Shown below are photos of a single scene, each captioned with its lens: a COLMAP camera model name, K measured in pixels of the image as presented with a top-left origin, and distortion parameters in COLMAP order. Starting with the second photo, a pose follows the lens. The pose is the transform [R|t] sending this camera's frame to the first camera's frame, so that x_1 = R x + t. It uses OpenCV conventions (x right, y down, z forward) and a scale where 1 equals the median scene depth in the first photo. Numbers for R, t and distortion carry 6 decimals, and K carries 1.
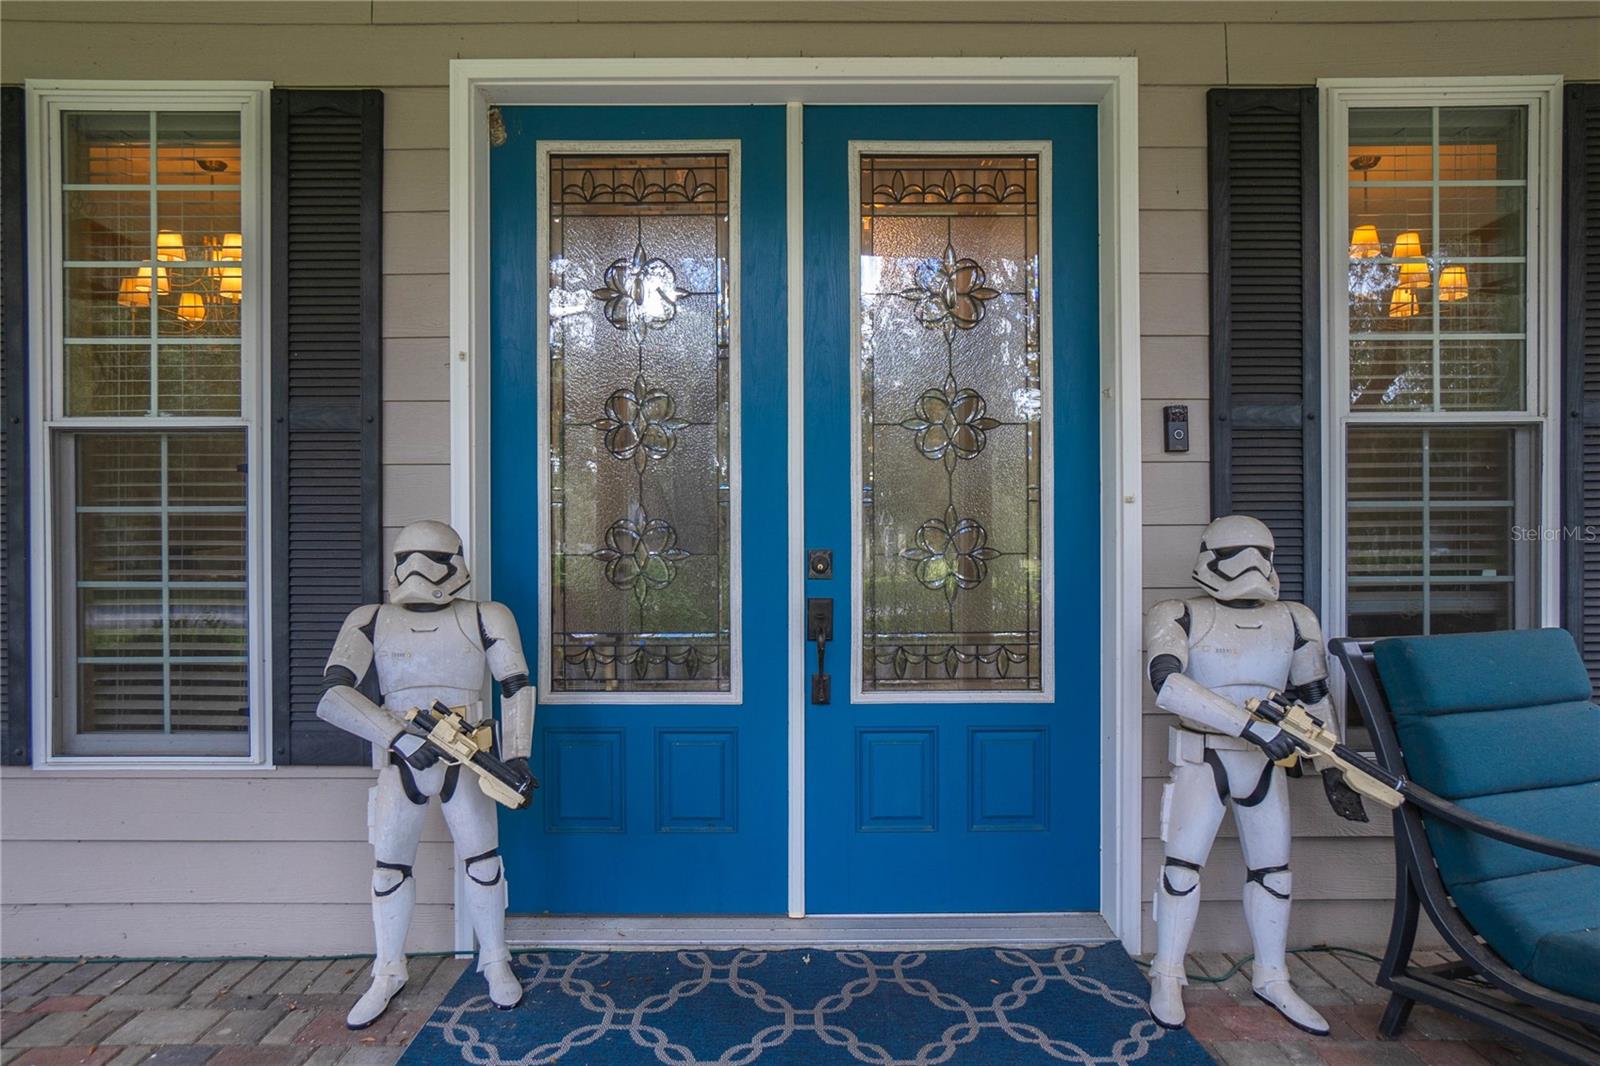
lens RADIAL K [[890.7, 0, 795.1], [0, 890.7, 540.3], [0, 0, 1]] dist [-0.011285, 0.002517]
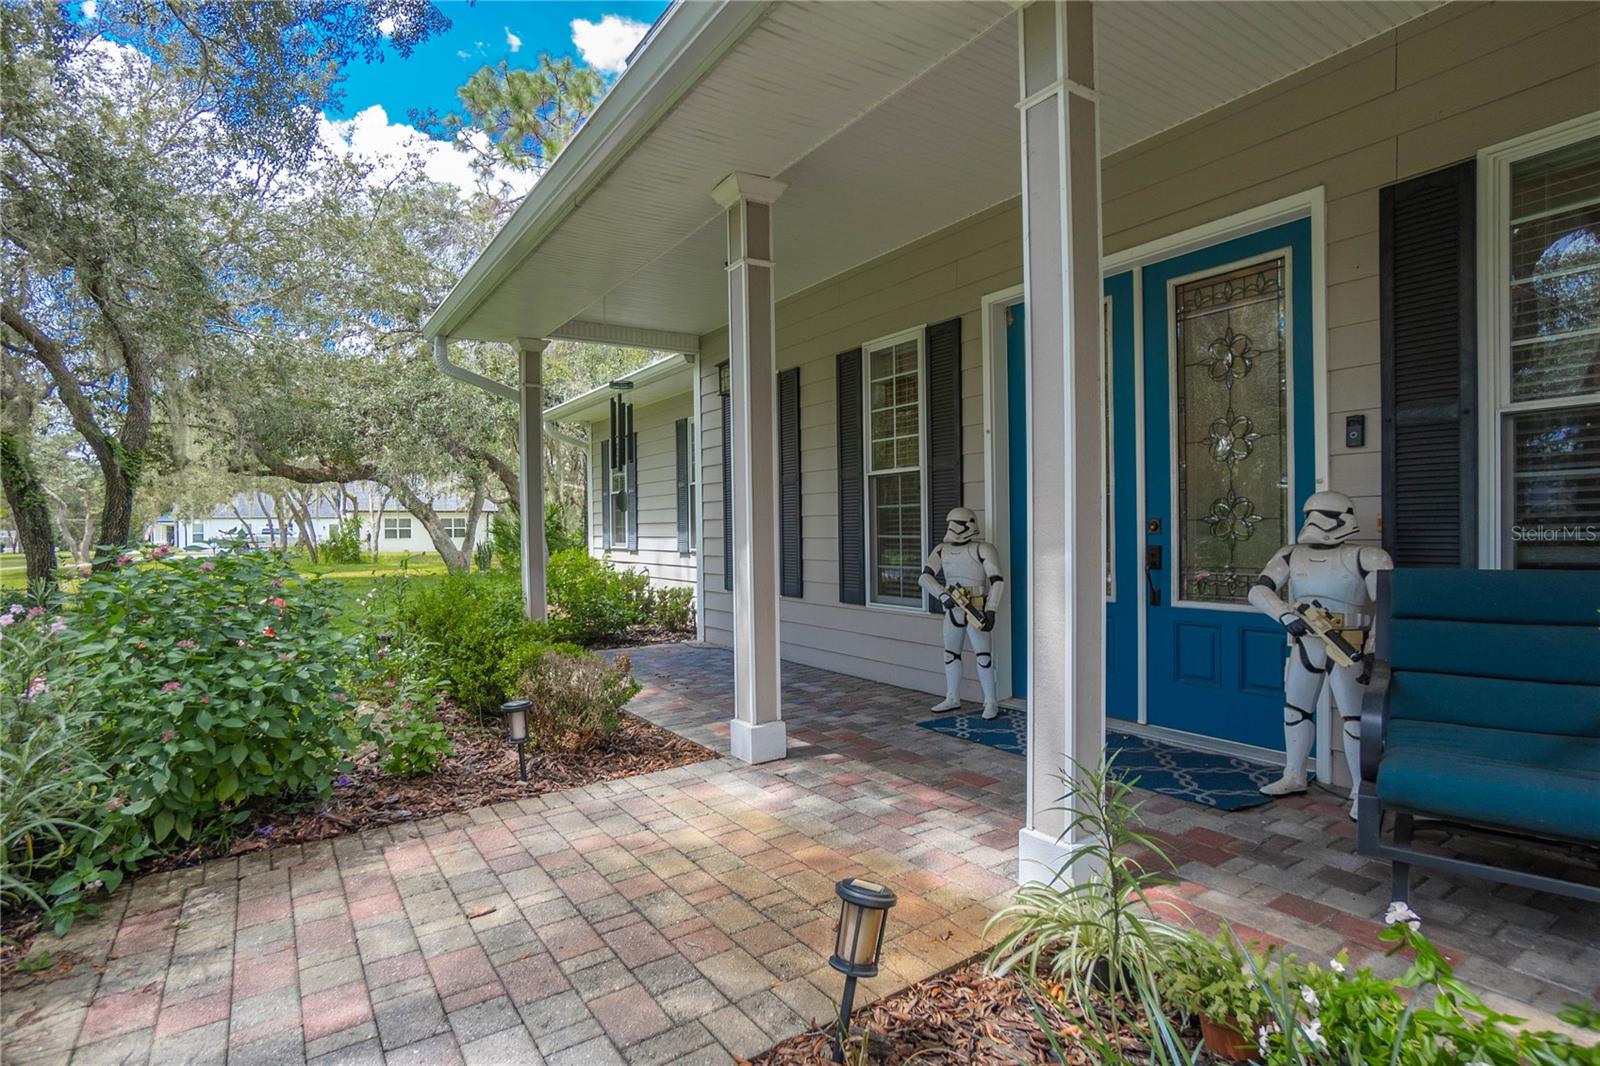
lens RADIAL K [[826.7, 0, 801.2], [0, 826.7, 554.5], [0, 0, 1]] dist [-0.018864, 0.000140]
pose [[0.558553, 0.019348, -0.829243, 1.059470], [0.007900, 0.999558, 0.028643, 0.032842], [0.829431, -0.022550, 0.558153, -0.521033]]
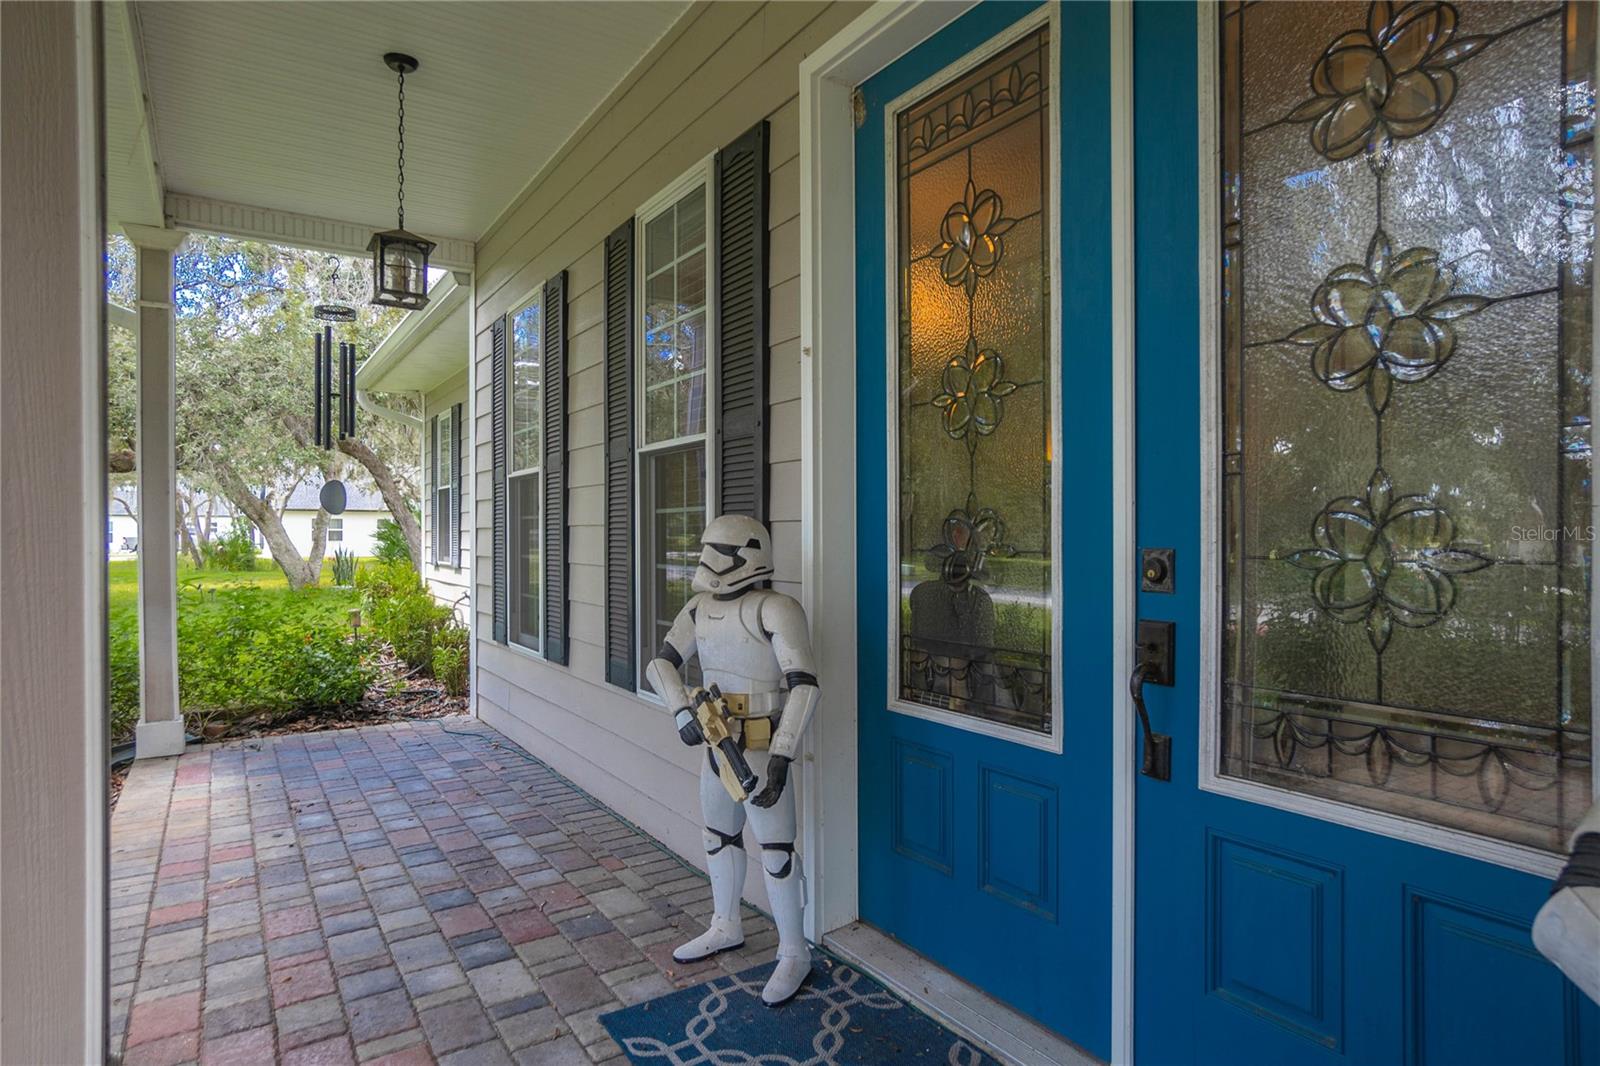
lens RADIAL K [[890.7, 0, 801.5], [0, 890.7, 547.7], [0, 0, 1]] dist [-0.011285, 0.002517]
pose [[0.545536, 0.012935, -0.837987, 0.473945], [-0.006867, 0.999916, 0.010964, 0.004685], [0.838059, -0.000227, 0.545580, 0.442510]]
